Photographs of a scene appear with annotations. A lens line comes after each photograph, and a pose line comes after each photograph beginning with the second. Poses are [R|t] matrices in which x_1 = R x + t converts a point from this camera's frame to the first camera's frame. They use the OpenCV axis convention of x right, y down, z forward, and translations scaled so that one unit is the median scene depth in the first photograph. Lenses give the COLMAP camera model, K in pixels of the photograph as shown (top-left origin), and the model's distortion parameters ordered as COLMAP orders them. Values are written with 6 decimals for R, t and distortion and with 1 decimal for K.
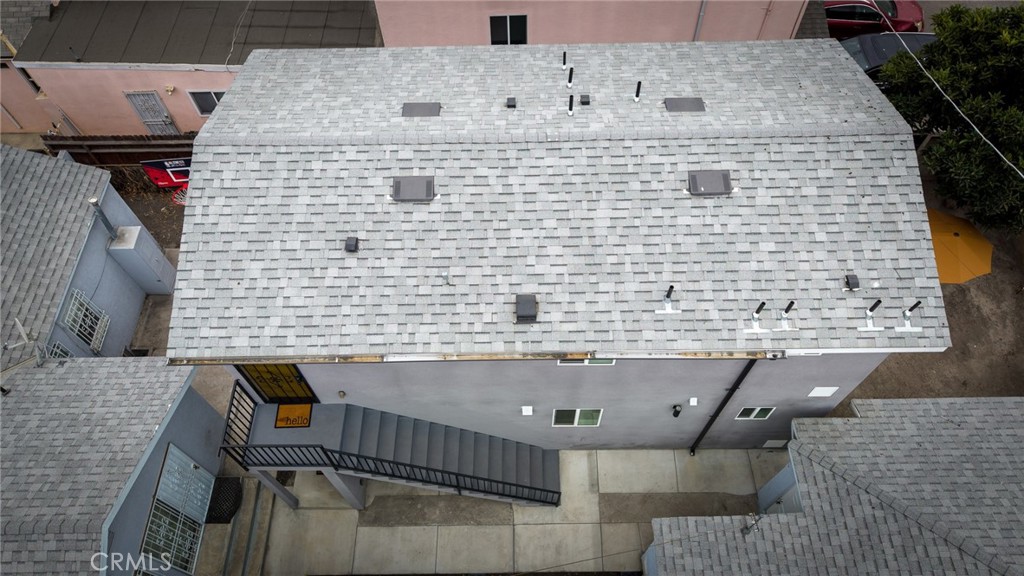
lens RADIAL K [[689.0, 0, 512.1], [0, 689.0, 284.3], [0, 0, 1]] dist [0.006387, 0.002186]
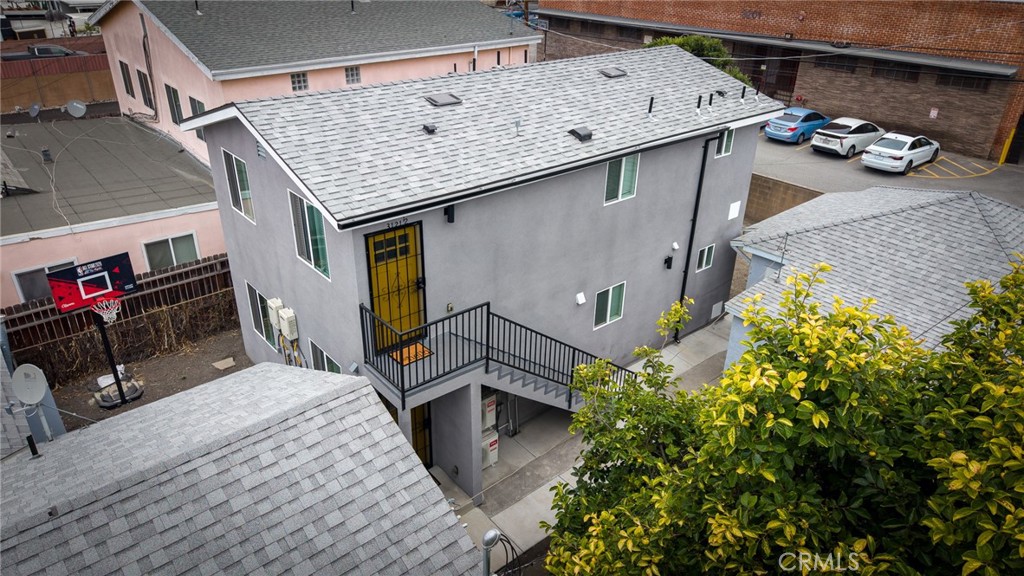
lens RADIAL K [[684.3, 0, 512.0], [0, 684.3, 288.0], [0, 0, 1]] dist [0.014655, -0.002793]
pose [[0.768474, -0.266022, 0.581963, -0.719643], [0.526954, 0.779042, -0.339726, 0.501901], [-0.362999, 0.567738, 0.738854, 0.235048]]
